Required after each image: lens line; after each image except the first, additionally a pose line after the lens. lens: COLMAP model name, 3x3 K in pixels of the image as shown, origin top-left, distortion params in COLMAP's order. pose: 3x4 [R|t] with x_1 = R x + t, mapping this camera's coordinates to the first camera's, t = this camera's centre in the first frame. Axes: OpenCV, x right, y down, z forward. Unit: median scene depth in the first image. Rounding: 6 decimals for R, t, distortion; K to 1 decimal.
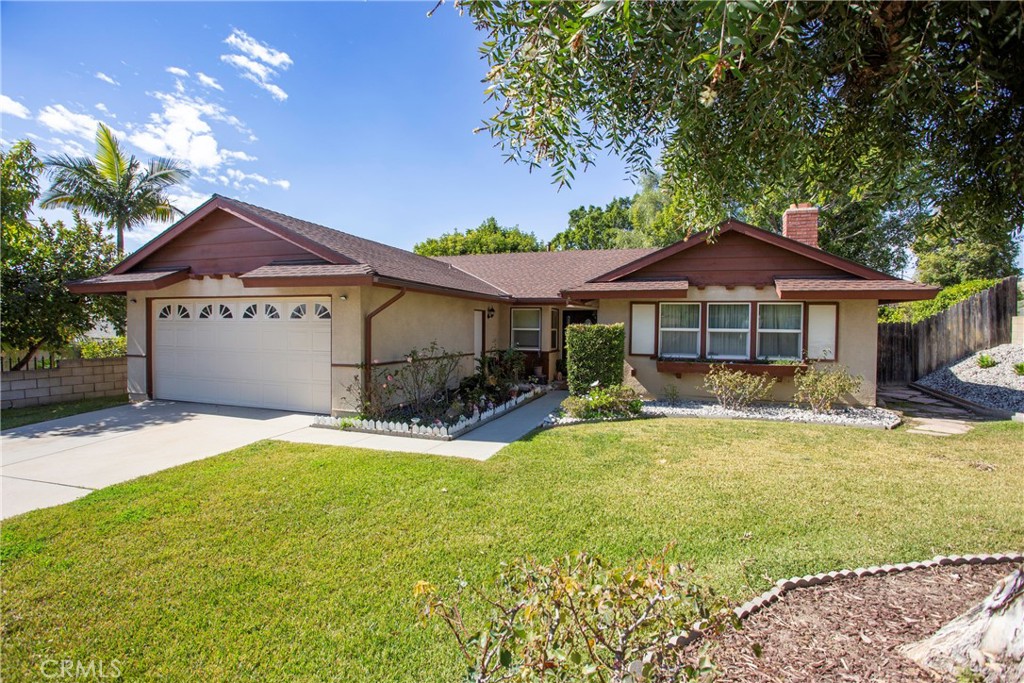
lens RADIAL K [[492.3, 0, 499.3], [0, 492.3, 332.2], [0, 0, 1]] dist [-0.036676, 0.001083]
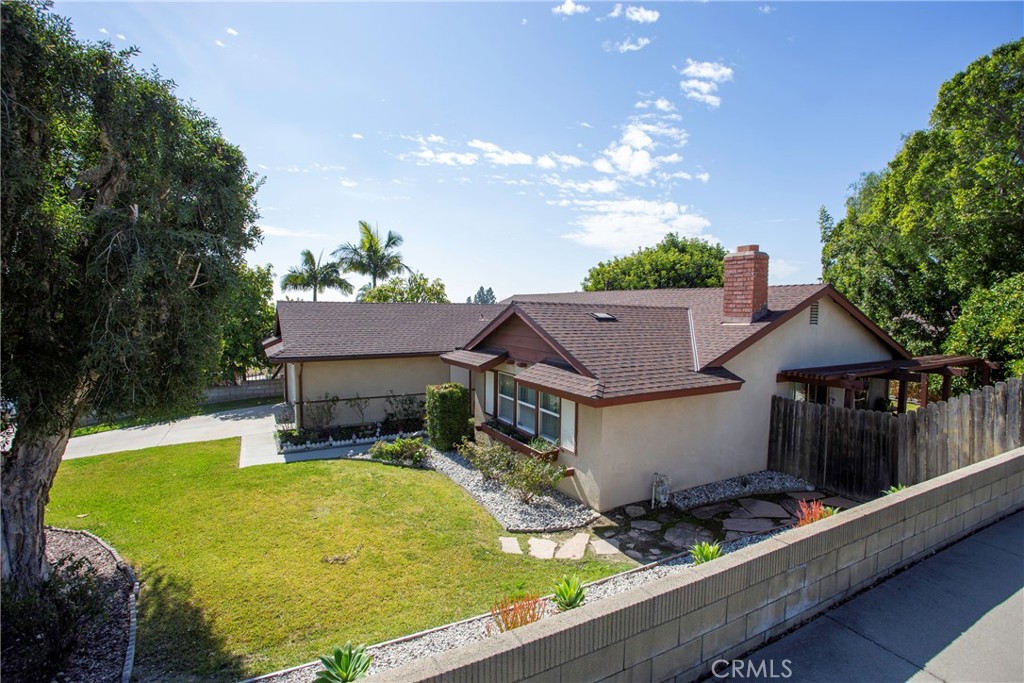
lens RADIAL K [[501.1, 0, 512.0], [0, 501.1, 341.5], [0, 0, 1]] dist [-0.050040, 0.016603]
pose [[0.732401, 0.039380, -0.679734, 1.117896], [-0.001105, 0.998393, 0.056651, -0.190644], [0.680872, -0.040740, 0.731268, 0.176946]]
